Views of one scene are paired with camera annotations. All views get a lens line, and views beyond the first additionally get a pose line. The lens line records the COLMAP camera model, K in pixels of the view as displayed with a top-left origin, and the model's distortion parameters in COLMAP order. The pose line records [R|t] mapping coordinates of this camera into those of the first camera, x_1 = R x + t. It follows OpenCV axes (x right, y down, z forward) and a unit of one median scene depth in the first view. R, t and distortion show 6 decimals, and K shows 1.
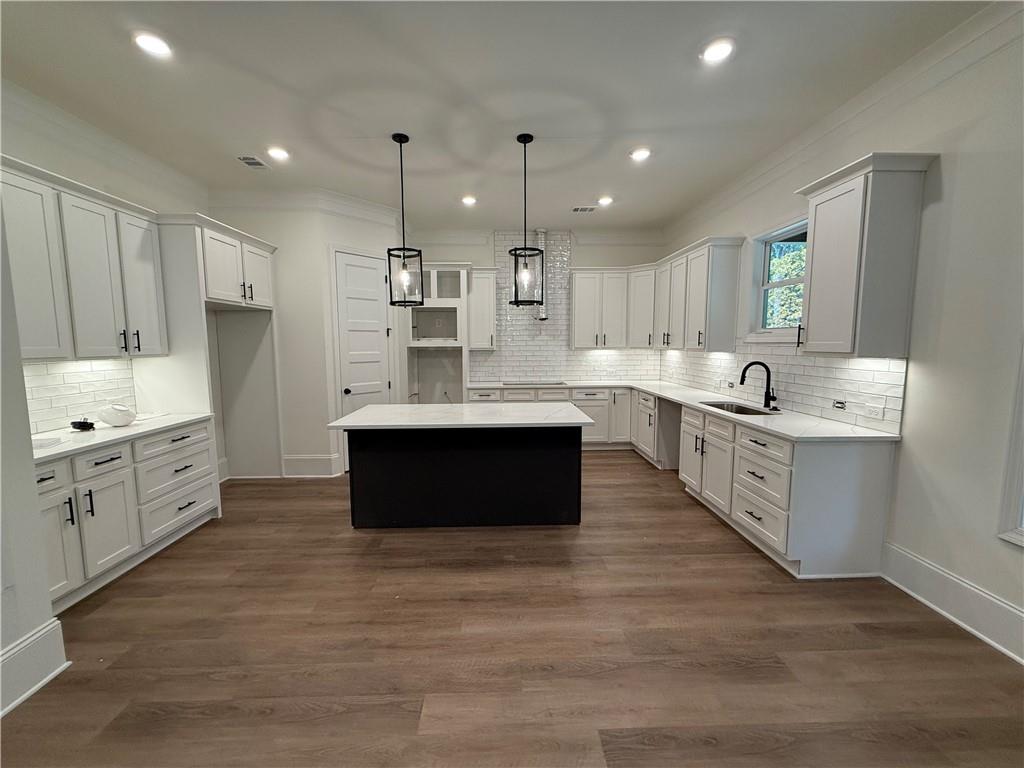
lens RADIAL K [[407.3, 0, 508.7], [0, 407.3, 383.7], [0, 0, 1]] dist [-0.000088, -0.000092]
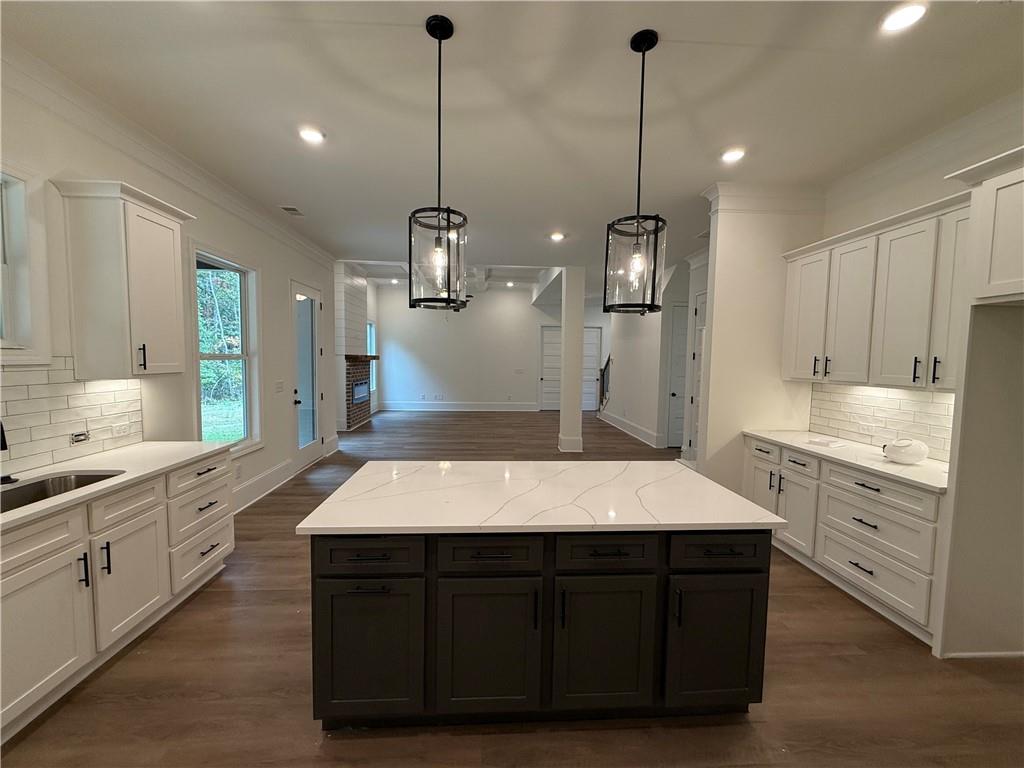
lens RADIAL K [[407.3, 0, 508.7], [0, 407.3, 383.7], [0, 0, 1]] dist [-0.000088, -0.000092]
pose [[-0.999493, -0.007565, -0.030936, -0.041213], [-0.012541, 0.986385, 0.163972, -0.172847], [0.029274, 0.164277, -0.985980, 1.529107]]
